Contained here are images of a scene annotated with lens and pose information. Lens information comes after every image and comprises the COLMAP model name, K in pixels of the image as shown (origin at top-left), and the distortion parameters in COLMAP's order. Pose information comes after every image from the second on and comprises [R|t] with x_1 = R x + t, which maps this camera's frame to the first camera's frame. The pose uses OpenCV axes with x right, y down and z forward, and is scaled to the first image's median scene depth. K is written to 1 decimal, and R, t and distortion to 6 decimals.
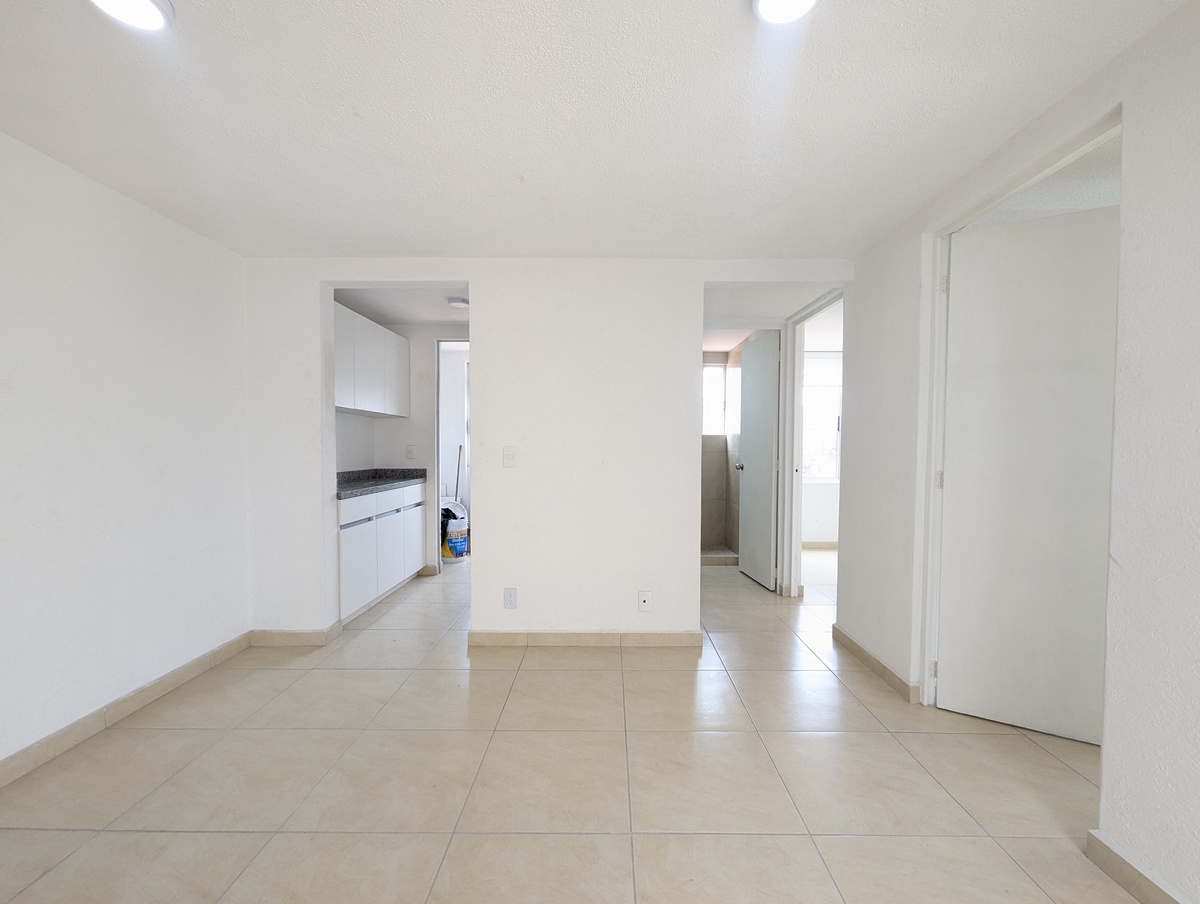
lens RADIAL K [[498.0, 0, 603.7], [0, 498.0, 462.3], [0, 0, 1]] dist [-0.003725, 0.000471]
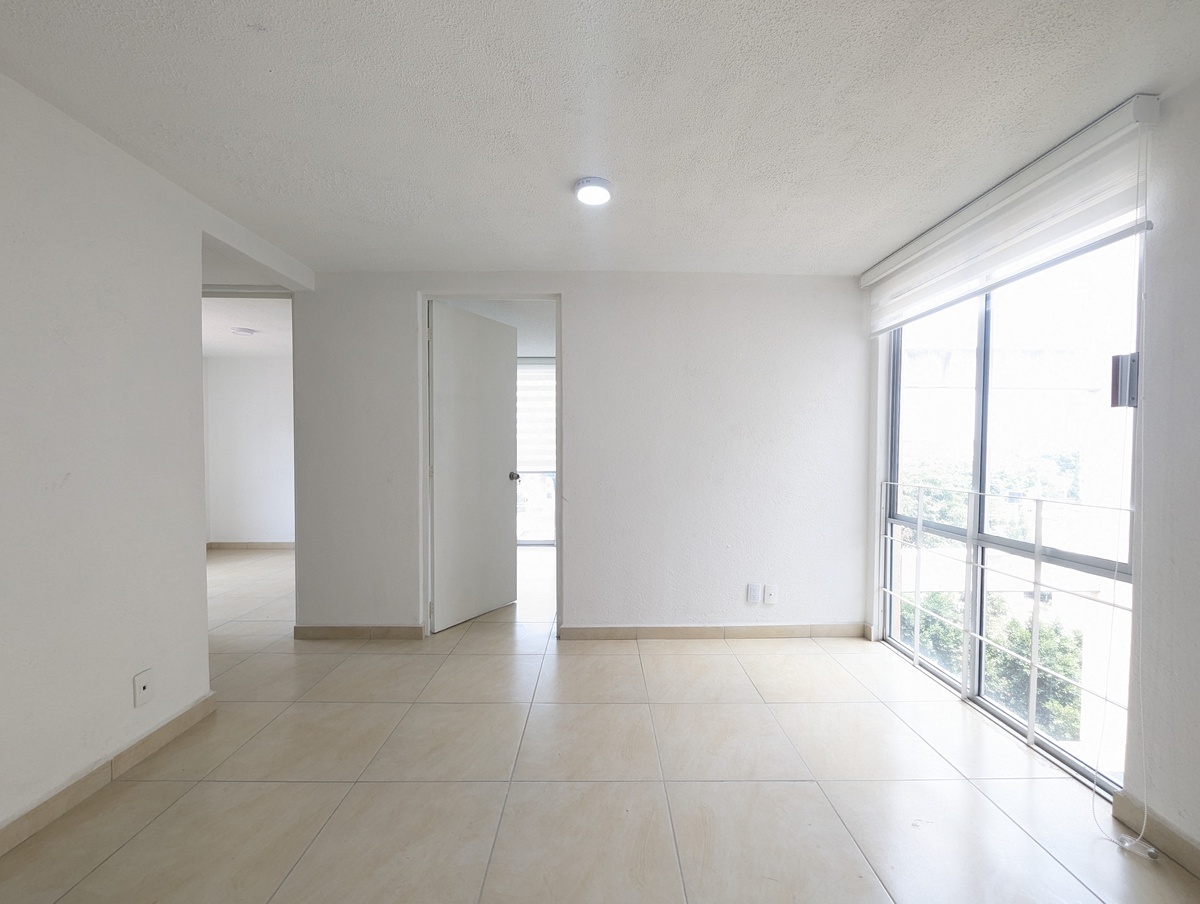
lens RADIAL K [[498.0, 0, 603.7], [0, 498.0, 462.3], [0, 0, 1]] dist [-0.003725, 0.000471]
pose [[-0.015680, -0.030904, 0.999399, -0.561871], [0.033600, 0.998941, 0.031417, -0.013910], [-0.999312, 0.034073, -0.014625, 0.402016]]
